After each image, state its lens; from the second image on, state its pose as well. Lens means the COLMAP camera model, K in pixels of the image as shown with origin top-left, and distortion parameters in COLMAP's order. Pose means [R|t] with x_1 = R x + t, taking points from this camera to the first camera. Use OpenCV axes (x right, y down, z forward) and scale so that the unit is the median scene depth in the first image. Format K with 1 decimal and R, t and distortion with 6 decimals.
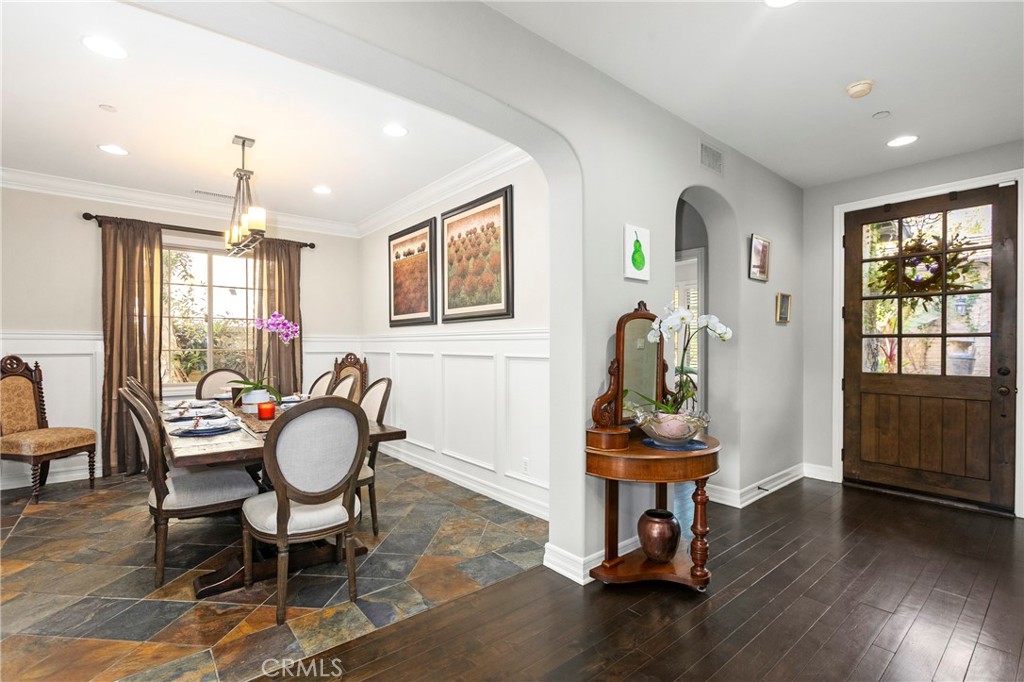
lens RADIAL K [[470.0, 0, 512.5], [0, 470.0, 348.1], [0, 0, 1]] dist [-0.017031, 0.005496]
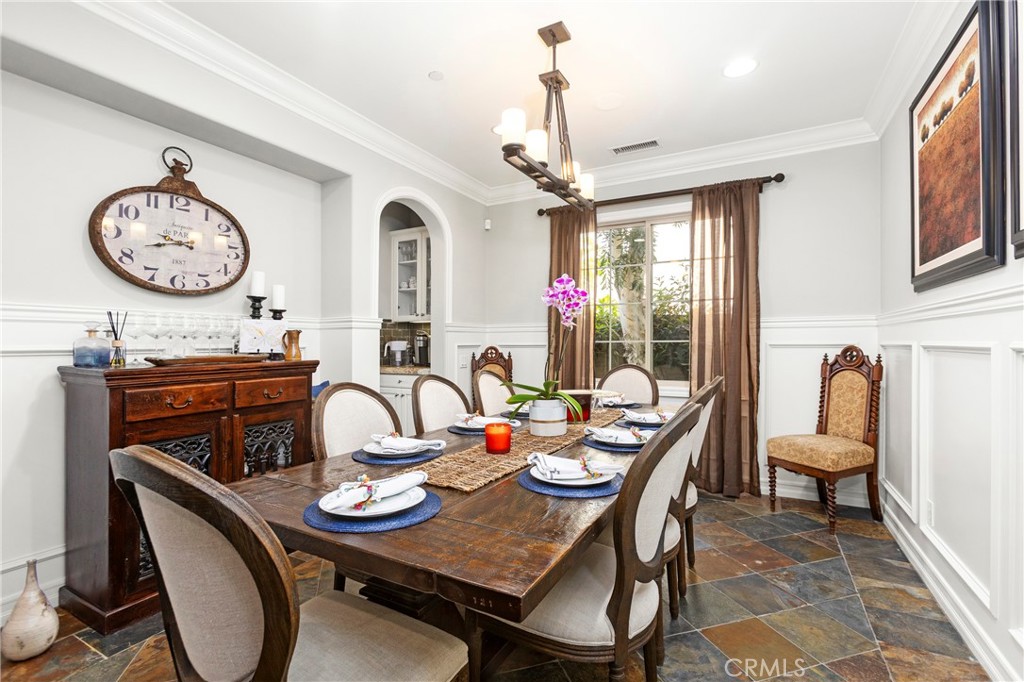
lens RADIAL K [[470.0, 0, 508.6], [0, 470.0, 345.4], [0, 0, 1]] dist [-0.017031, 0.005496]
pose [[0.380395, 0.001051, -0.924823, 0.021358], [0.002232, 0.999995, 0.002054, 0.008868], [0.924821, -0.002846, 0.380391, 0.464487]]
